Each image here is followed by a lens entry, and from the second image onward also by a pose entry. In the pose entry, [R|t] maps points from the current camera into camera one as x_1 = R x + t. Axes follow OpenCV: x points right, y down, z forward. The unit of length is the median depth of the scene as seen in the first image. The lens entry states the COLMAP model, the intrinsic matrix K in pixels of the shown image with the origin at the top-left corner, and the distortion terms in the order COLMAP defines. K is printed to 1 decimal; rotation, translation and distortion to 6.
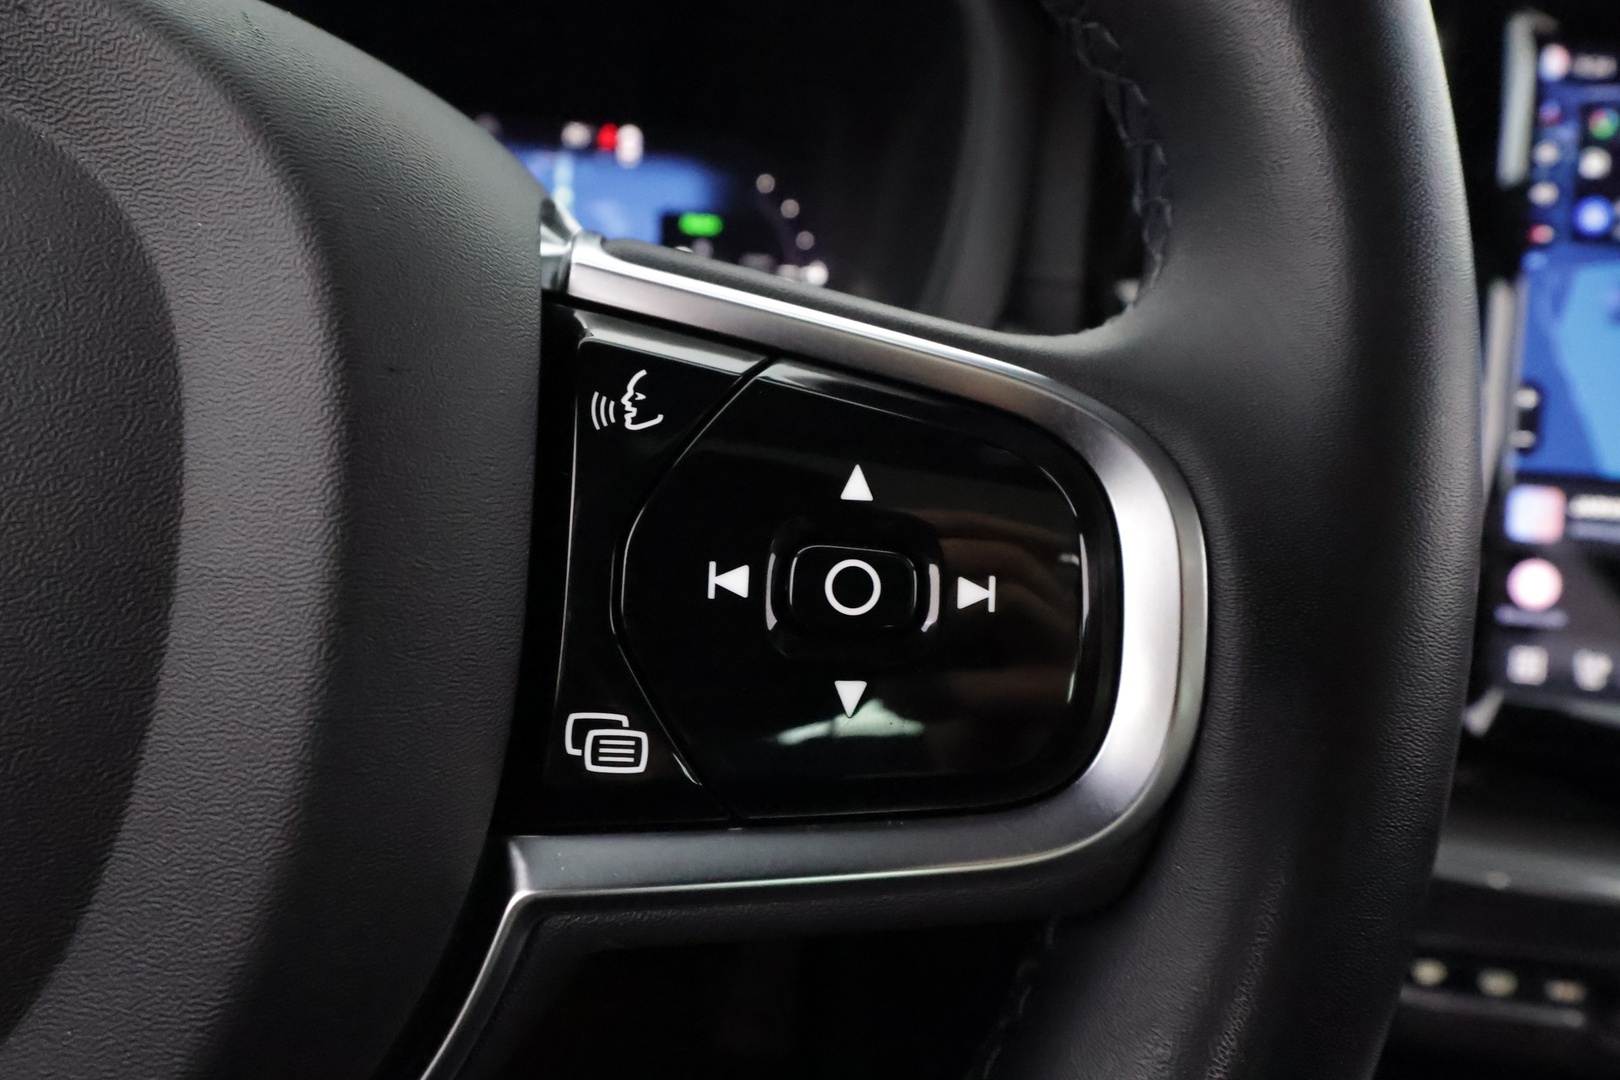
lens RADIAL K [[863.1, 0, 810.0], [0, 863.1, 540.0], [0, 0, 1]] dist [0.002680, 0.000702]
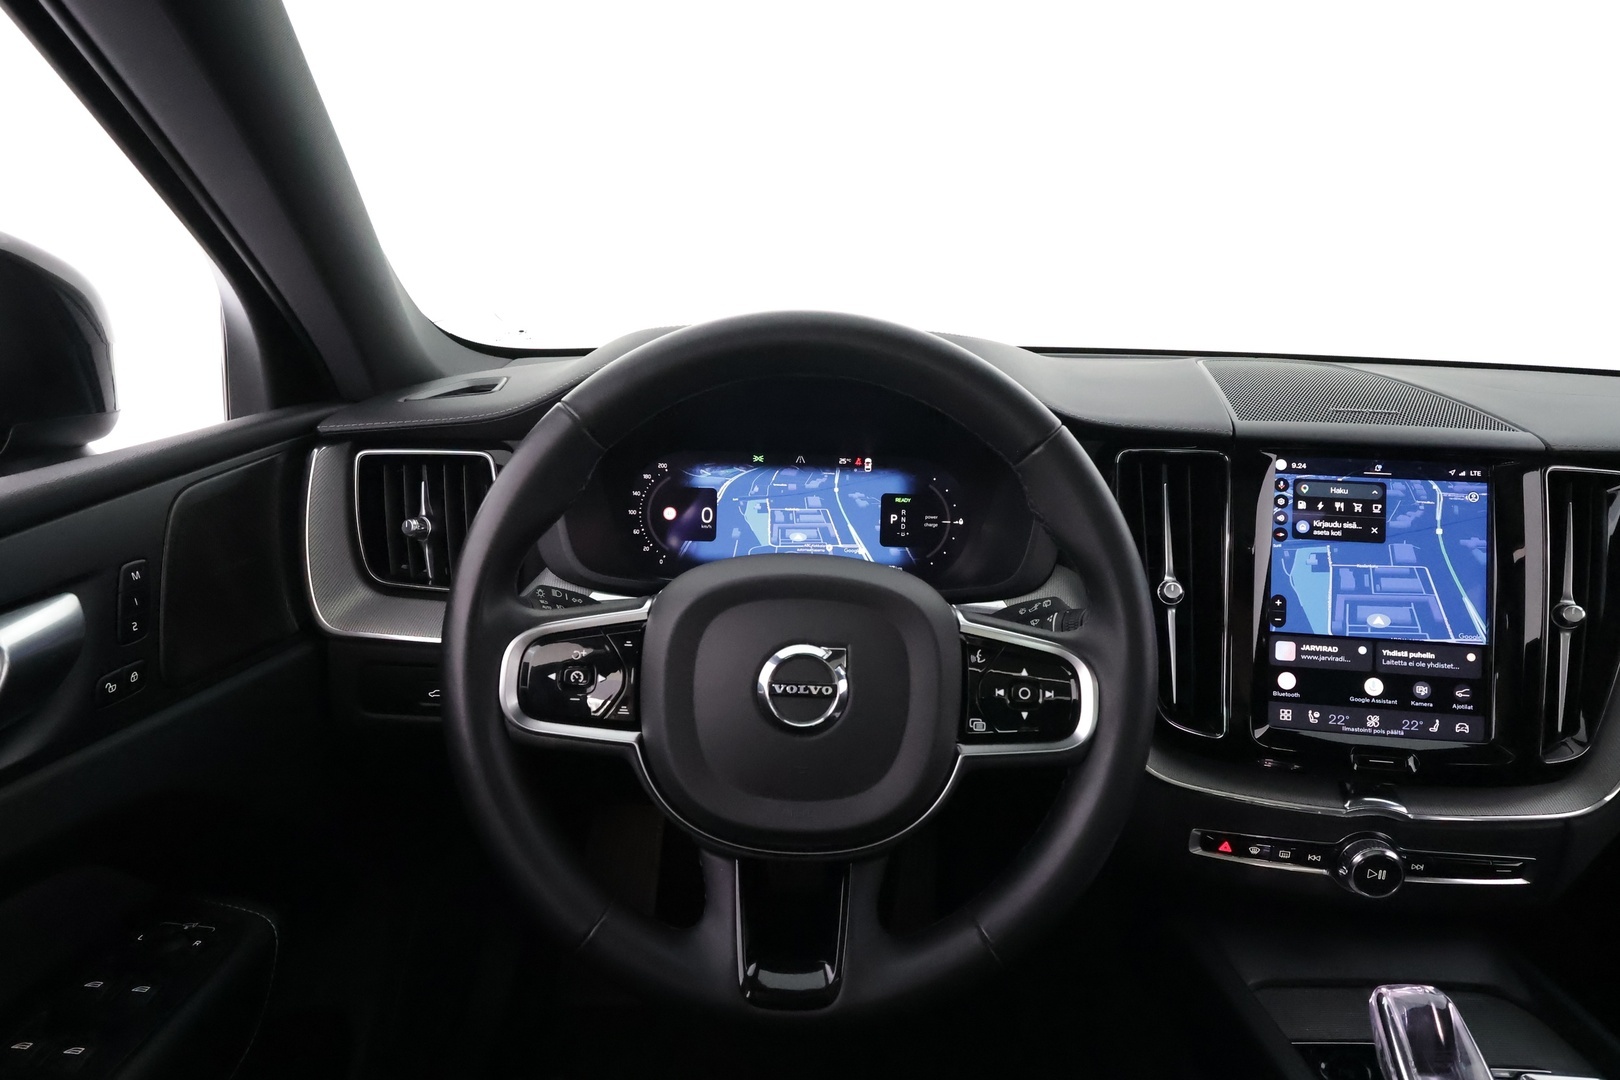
lens RADIAL K [[863.1, 0, 810.0], [0, 863.1, 540.0], [0, 0, 1]] dist [0.002680, 0.000702]
pose [[0.997669, -0.016671, -0.066178, -0.304987], [0.011446, 0.996844, -0.078557, -0.164621], [0.067278, 0.077616, 0.994711, -1.490642]]
